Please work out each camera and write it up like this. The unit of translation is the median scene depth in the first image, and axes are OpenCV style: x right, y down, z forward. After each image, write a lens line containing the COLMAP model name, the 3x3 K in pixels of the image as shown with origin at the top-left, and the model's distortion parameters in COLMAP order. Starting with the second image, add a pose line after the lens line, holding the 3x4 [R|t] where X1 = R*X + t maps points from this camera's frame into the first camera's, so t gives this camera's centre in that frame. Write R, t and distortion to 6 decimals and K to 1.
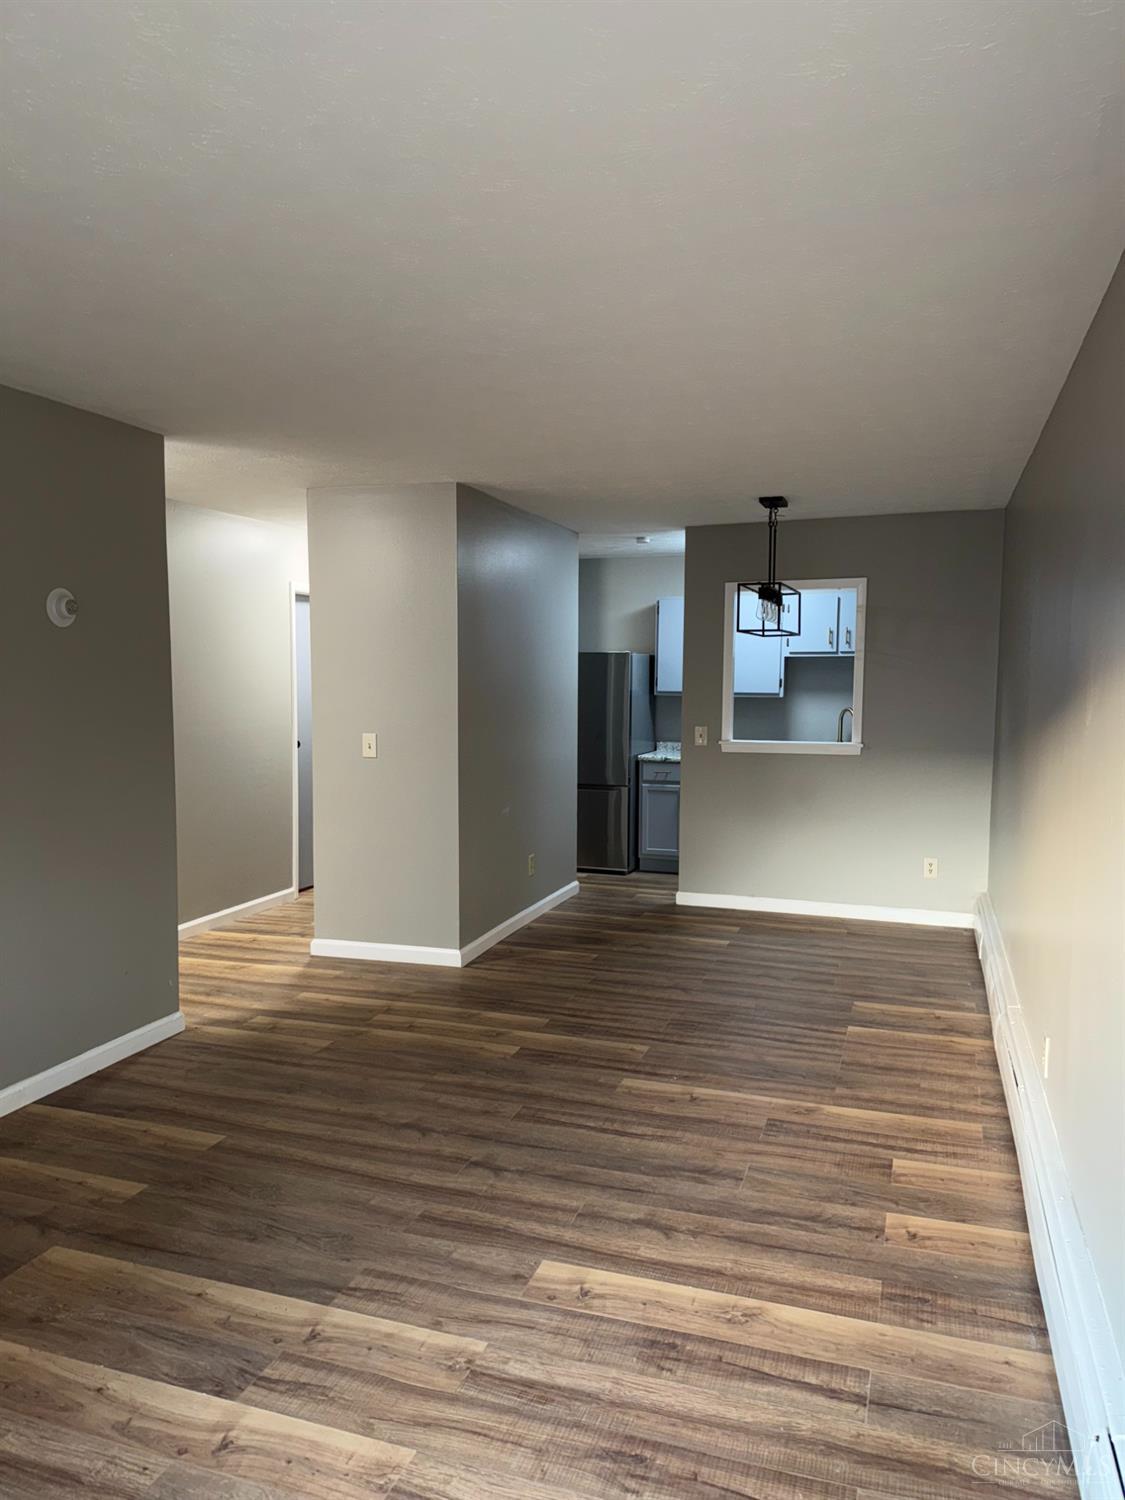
lens RADIAL K [[1069.5, 0, 555.2], [0, 1069.5, 748.3], [0, 0, 1]] dist [0.064547, -0.077151]
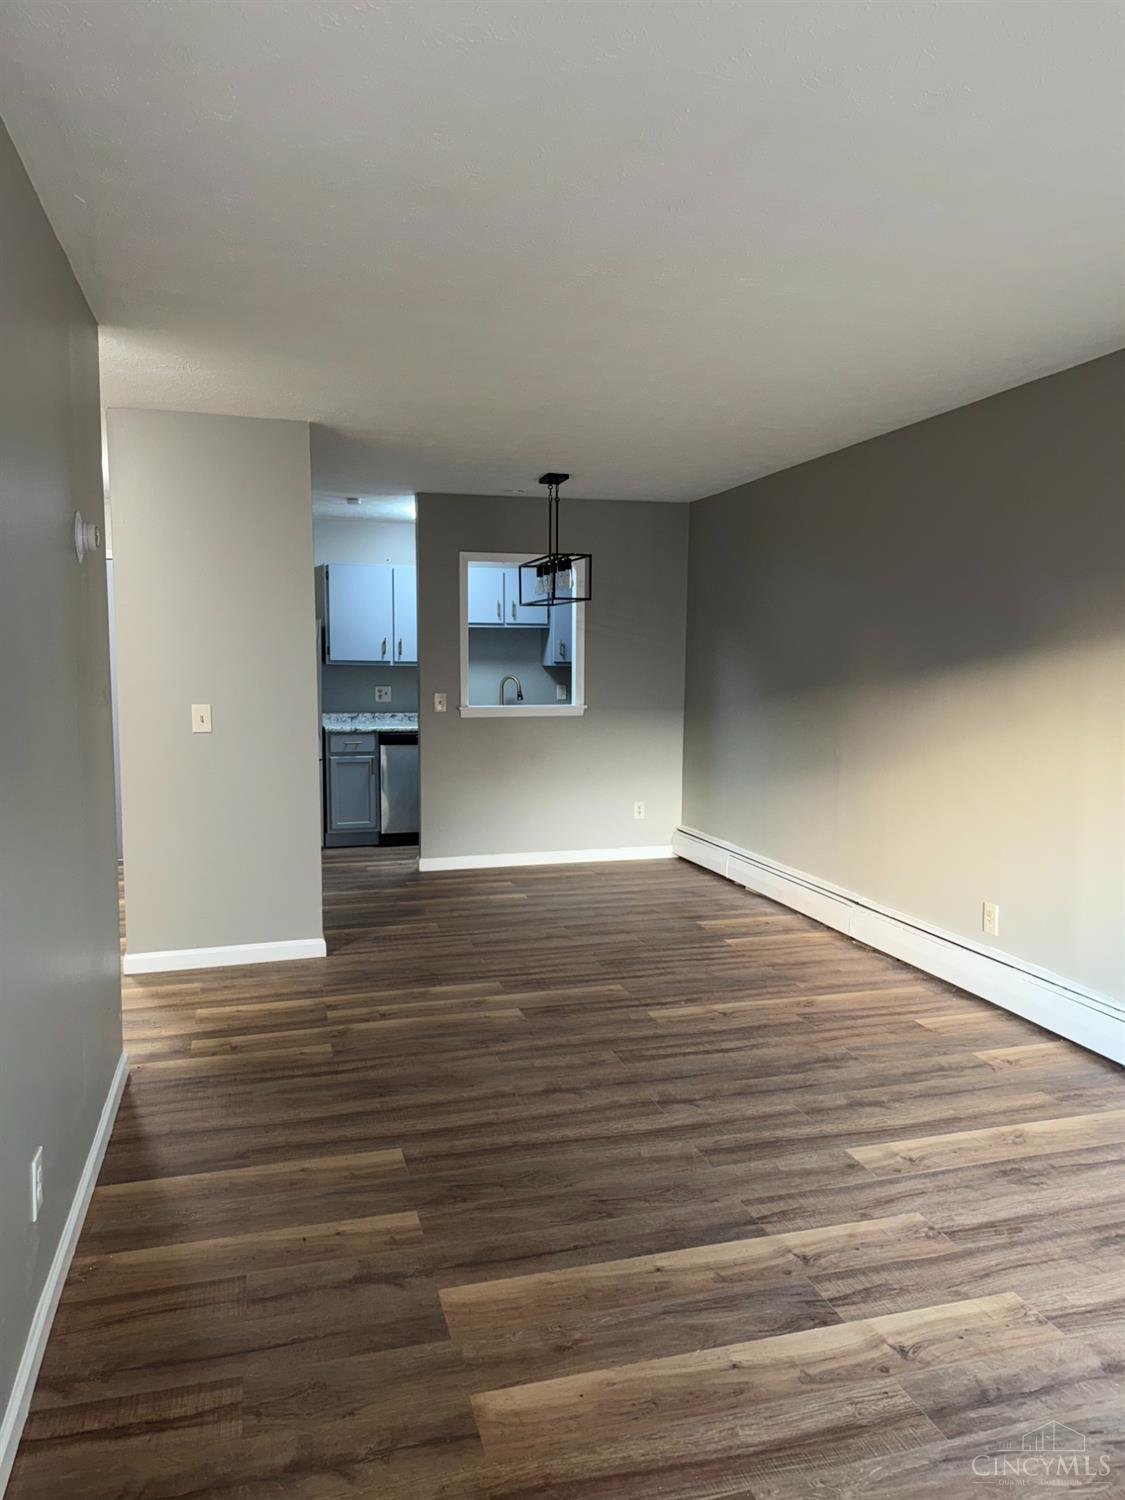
lens RADIAL K [[1062.6, 0, 566.6], [0, 1062.6, 757.6], [0, 0, 1]] dist [0.068175, -0.092162]
pose [[0.816912, -0.057529, 0.573886, -0.722841], [0.040425, 0.998277, 0.042527, 0.004650], [-0.575344, -0.011542, 0.817830, 0.212900]]
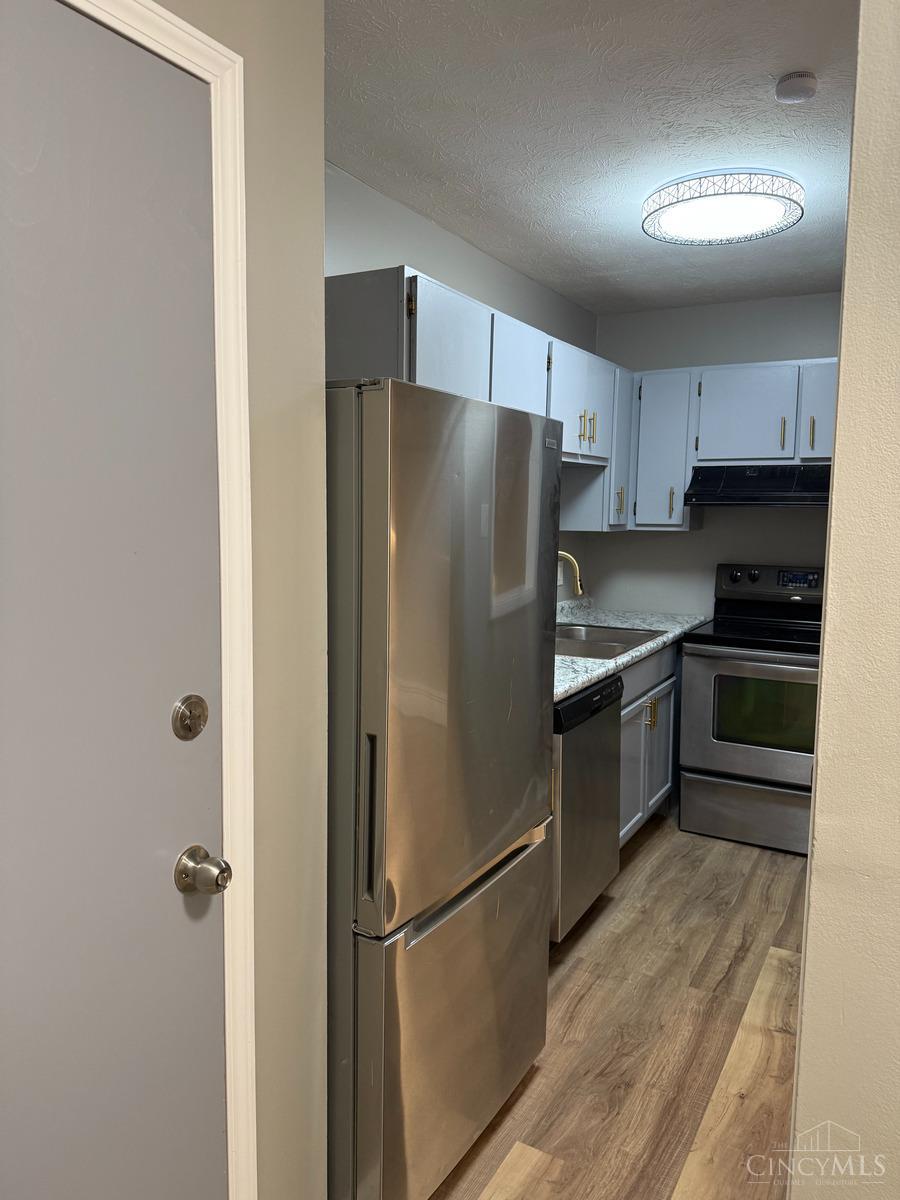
lens RADIAL K [[824.1, 0, 461.1], [0, 824.1, 593.7], [0, 0, 1]] dist [0.128874, -0.236472]
pose [[0.179375, -0.109767, 0.977638, -0.444301], [0.054524, 0.993338, 0.101526, -0.151614], [-0.982269, 0.035093, 0.184165, 2.323382]]
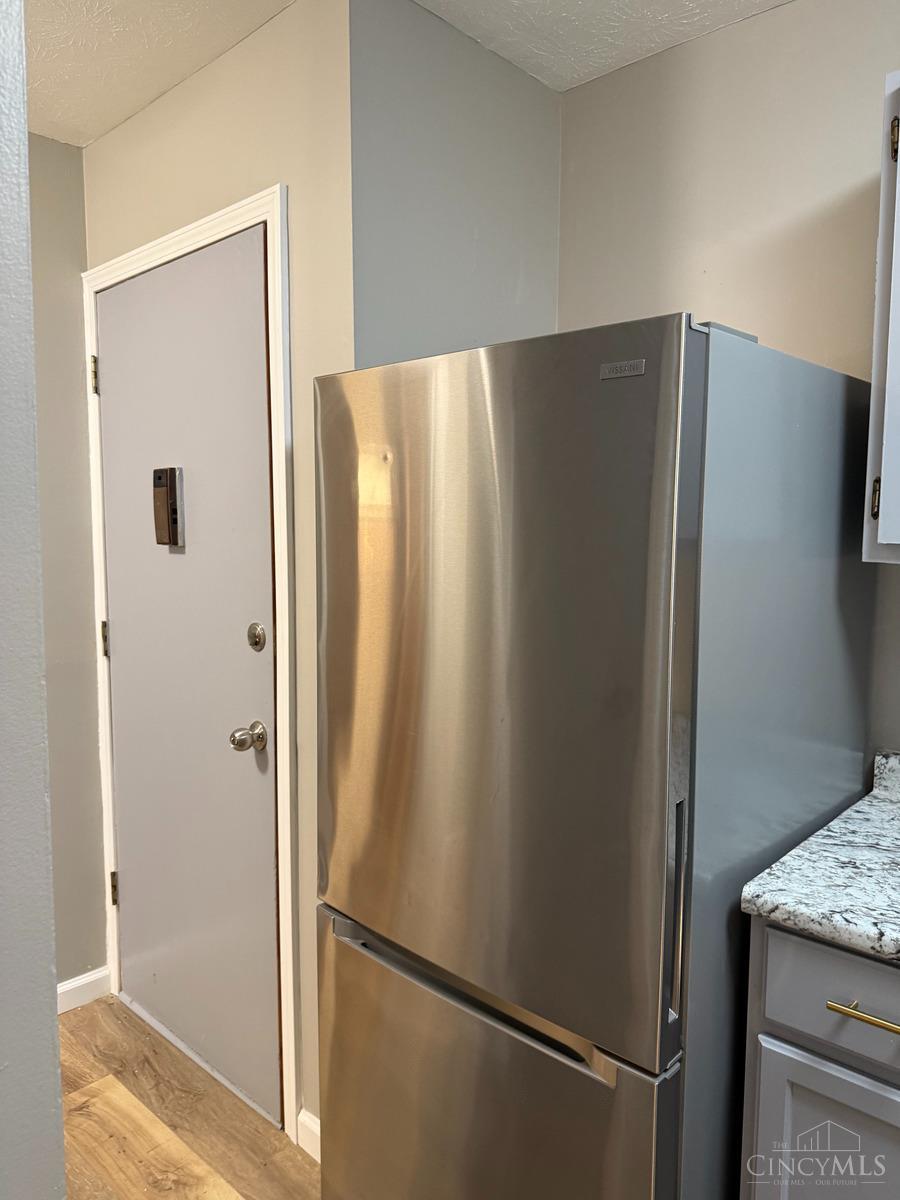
lens RADIAL K [[855.6, 0, 444.1], [0, 855.6, 598.7], [0, 0, 1]] dist [0.064547, -0.077151]
pose [[0.912297, 0.029814, -0.408443, 0.220331], [-0.017986, 0.999301, 0.032770, -0.120068], [0.409135, -0.022549, 0.912195, 2.024160]]
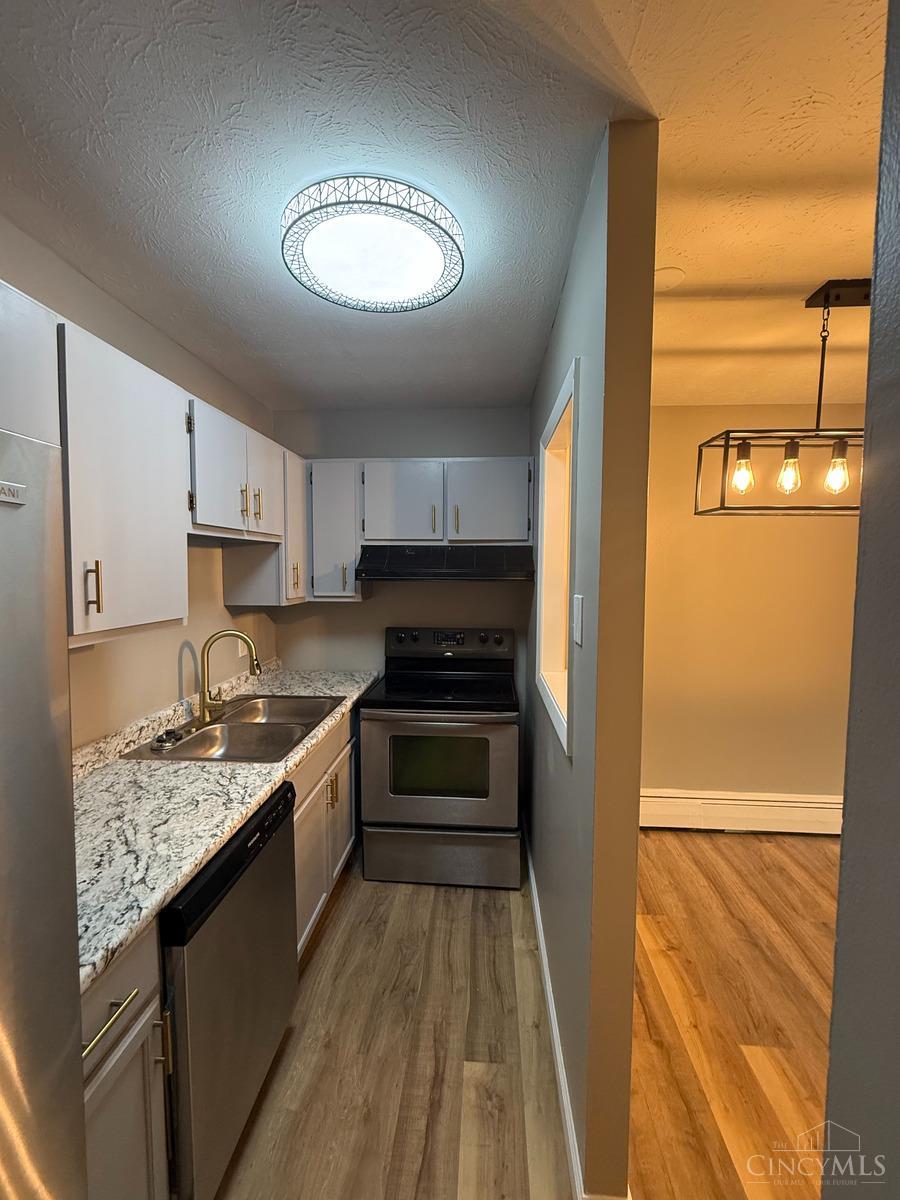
lens RADIAL K [[490.5, 0, 450.5], [0, 490.5, 599.3], [0, 0, 1]] dist [-0.001017, 0.000245]
pose [[-0.258809, -0.069374, 0.963434, -0.017094], [0.057600, 0.994534, 0.087087, -0.166985], [-0.964210, 0.078032, -0.253398, 2.280376]]
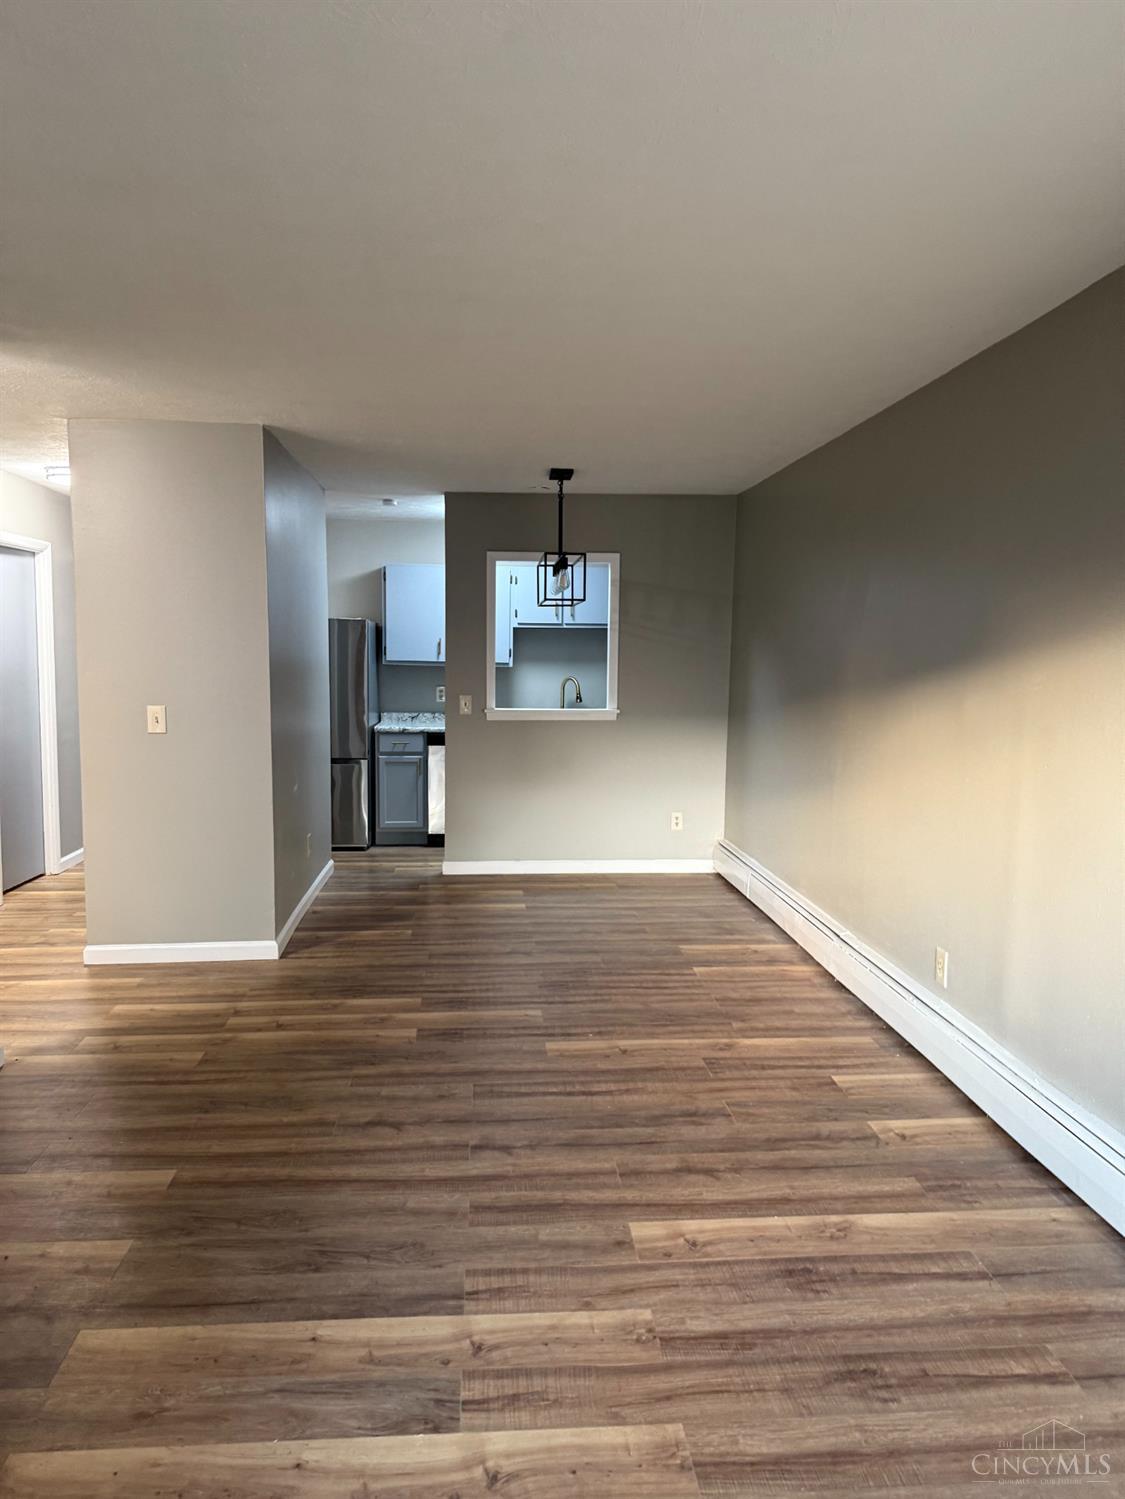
lens RADIAL K [[1068.8, 0, 555.2], [0, 1068.8, 747.8], [0, 0, 1]] dist [0.064547, -0.077151]
pose [[0.918329, -0.033115, 0.394431, -0.377439], [0.023473, 0.999297, 0.029247, 0.002667], [-0.395122, -0.017600, 0.918460, 0.097086]]
